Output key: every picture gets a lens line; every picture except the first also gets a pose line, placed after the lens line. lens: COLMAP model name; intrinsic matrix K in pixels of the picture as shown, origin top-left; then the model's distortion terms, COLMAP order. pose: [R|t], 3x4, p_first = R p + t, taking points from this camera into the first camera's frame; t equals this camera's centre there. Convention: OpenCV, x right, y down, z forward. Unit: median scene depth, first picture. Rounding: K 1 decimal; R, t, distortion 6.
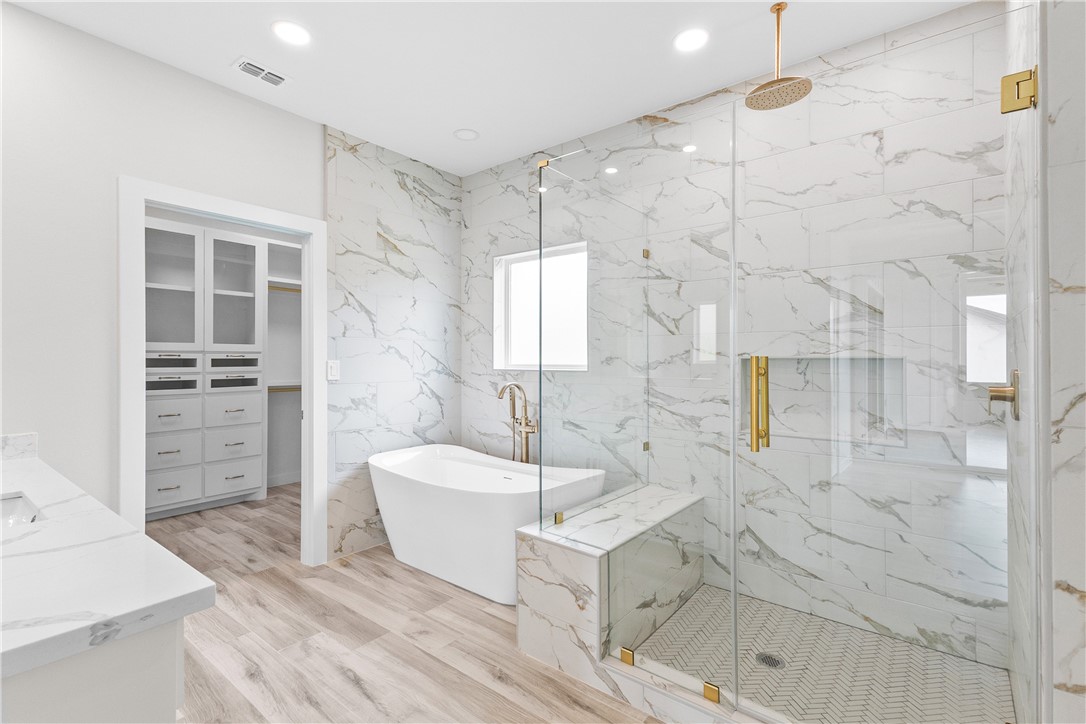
lens RADIAL K [[495.7, 0, 539.0], [0, 495.7, 357.7], [0, 0, 1]] dist [0.002521, 0.000305]
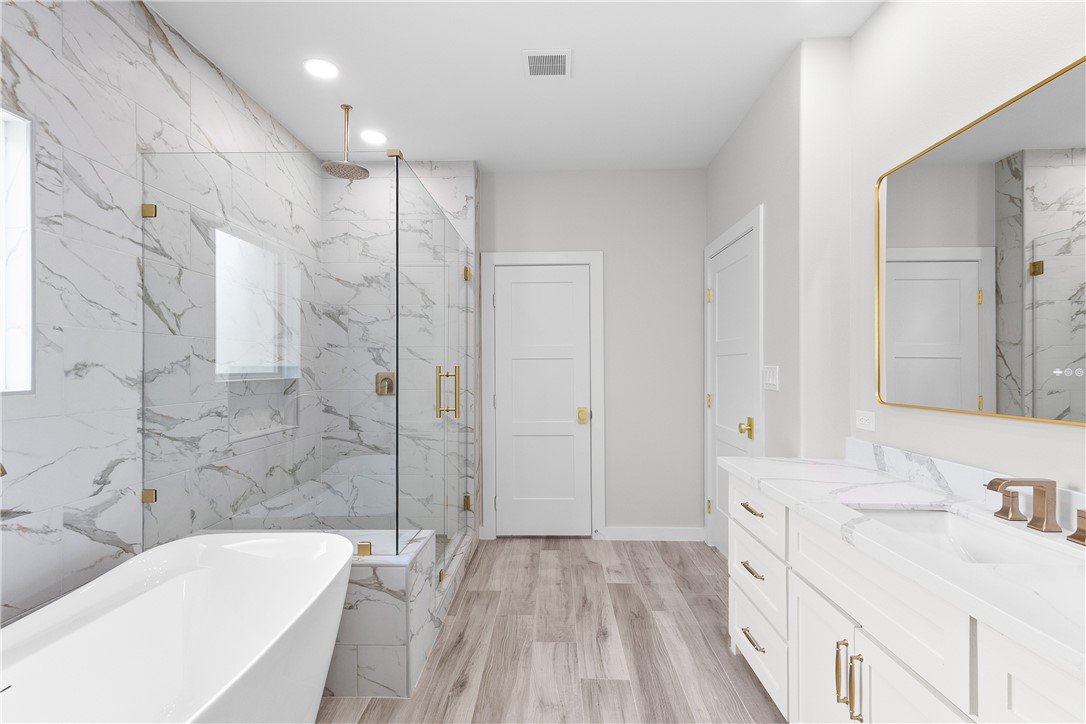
lens RADIAL K [[503.1, 0, 535.0], [0, 503.1, 366.1], [0, 0, 1]] dist [0.017719, -0.000285]
pose [[-0.597617, 0.001238, 0.801781, -0.653085], [-0.004212, 0.999980, -0.004683, 0.002566], [-0.801771, -0.006176, -0.597600, 0.989898]]
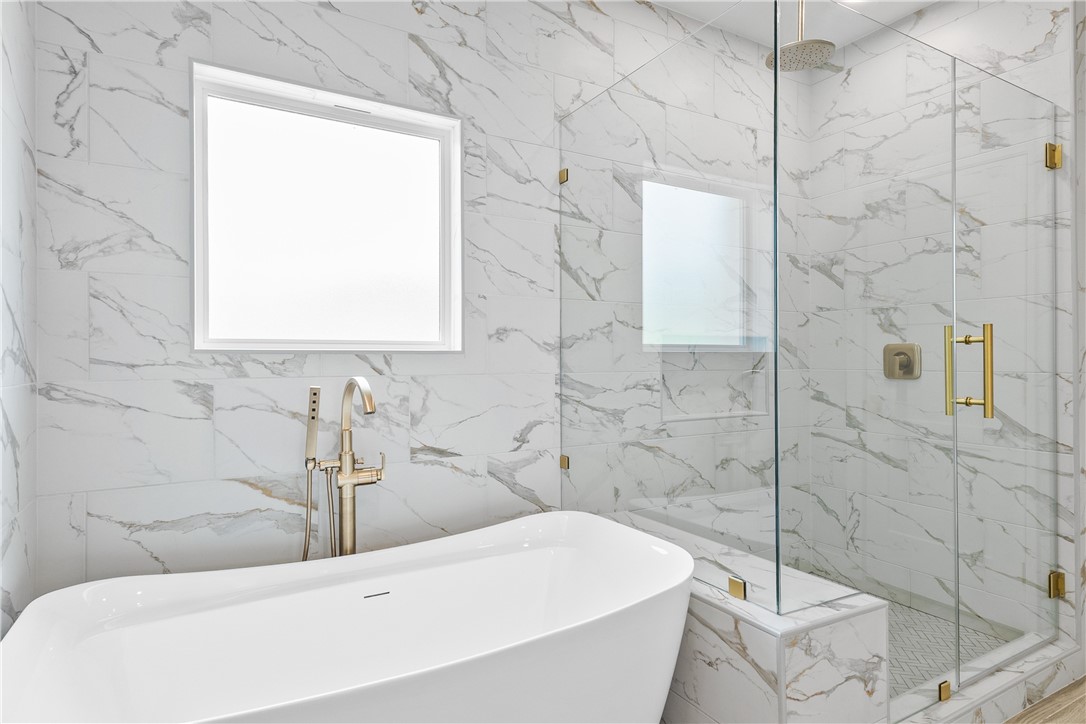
lens RADIAL K [[592.8, 0, 540.8], [0, 592.8, 353.8], [0, 0, 1]] dist [0.031915, -0.016776]
pose [[0.364097, 0.005796, 0.931343, -0.545928], [-0.002717, 0.999983, -0.005161, 0.035728], [-0.931357, -0.000651, 0.364107, 0.733431]]
